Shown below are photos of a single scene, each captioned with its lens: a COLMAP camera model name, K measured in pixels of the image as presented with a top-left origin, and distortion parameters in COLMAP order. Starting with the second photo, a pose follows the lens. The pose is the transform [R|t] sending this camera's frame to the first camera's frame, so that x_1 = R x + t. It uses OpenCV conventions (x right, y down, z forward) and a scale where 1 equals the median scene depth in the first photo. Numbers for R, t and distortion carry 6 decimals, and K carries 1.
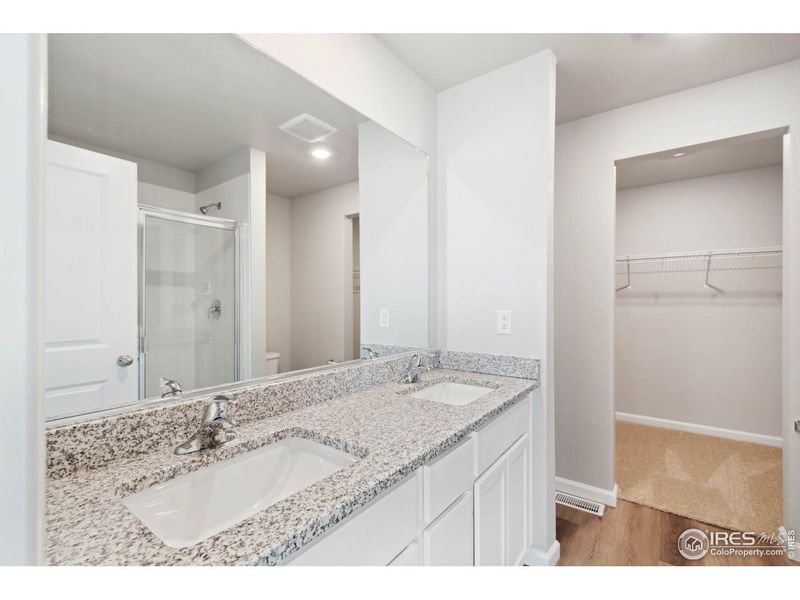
lens RADIAL K [[369.5, 0, 398.2], [0, 369.5, 300.2], [0, 0, 1]] dist [0.016699, -0.000544]
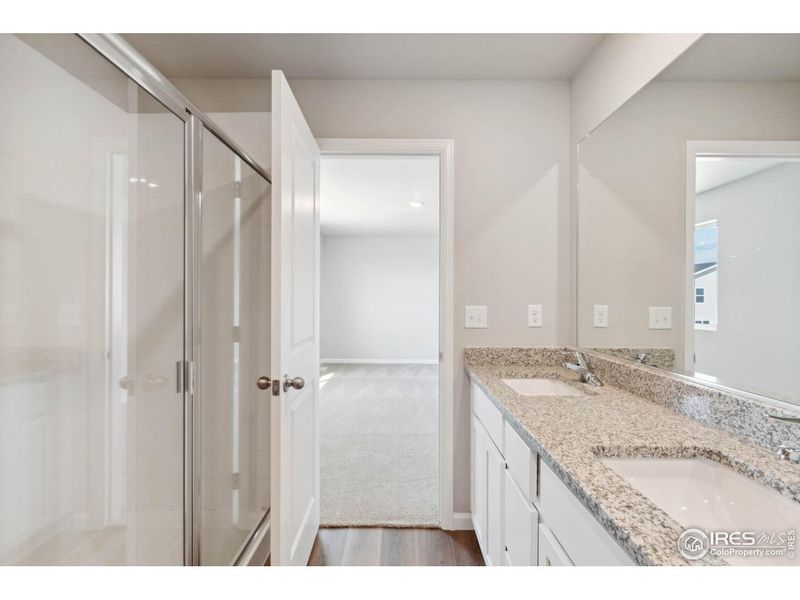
lens RADIAL K [[369.5, 0, 399.6], [0, 369.5, 299.5], [0, 0, 1]] dist [0.016699, -0.000544]
pose [[-0.806231, -0.002242, -0.591596, 0.974552], [-0.003997, 0.999991, 0.001657, 0.011984], [0.591587, 0.003700, -0.806233, 1.522346]]
